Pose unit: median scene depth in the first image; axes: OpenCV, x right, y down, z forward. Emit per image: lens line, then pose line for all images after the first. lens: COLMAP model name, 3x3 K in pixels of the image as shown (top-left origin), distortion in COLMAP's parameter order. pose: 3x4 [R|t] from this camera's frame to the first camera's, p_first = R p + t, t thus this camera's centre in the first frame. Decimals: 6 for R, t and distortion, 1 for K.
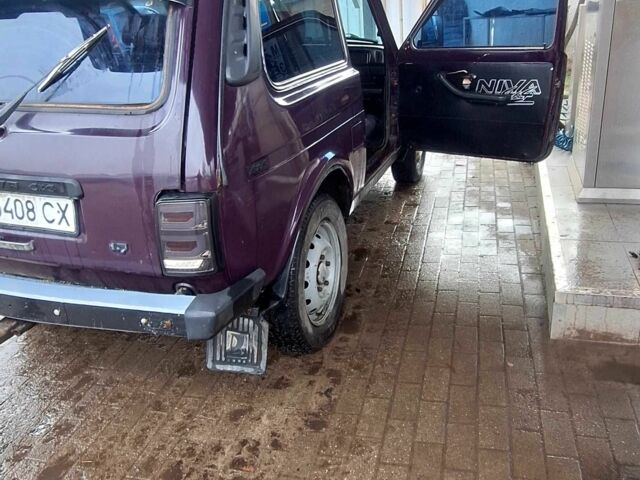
lens RADIAL K [[558.3, 0, 320.0], [0, 558.3, 240.0], [0, 0, 1]] dist [-0.049521, 0.009796]
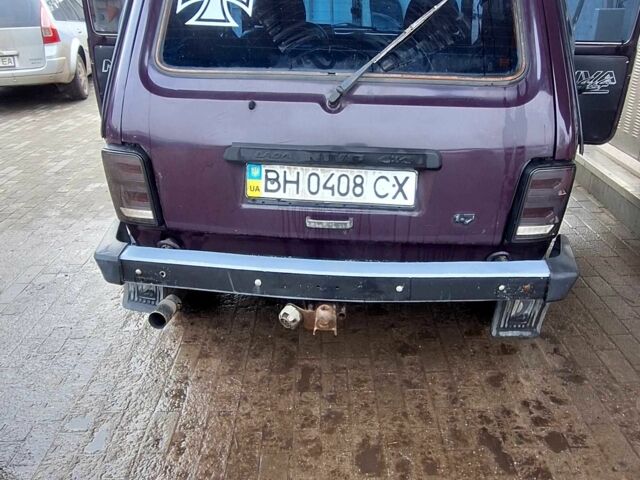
lens RADIAL K [[558.3, 0, 320.0], [0, 558.3, 240.0], [0, 0, 1]] dist [-0.049521, 0.009796]
pose [[0.971361, -0.054309, 0.231318, -0.815288], [0.054686, 0.998492, 0.004787, 0.032282], [-0.231229, 0.008000, 0.972867, 0.072797]]
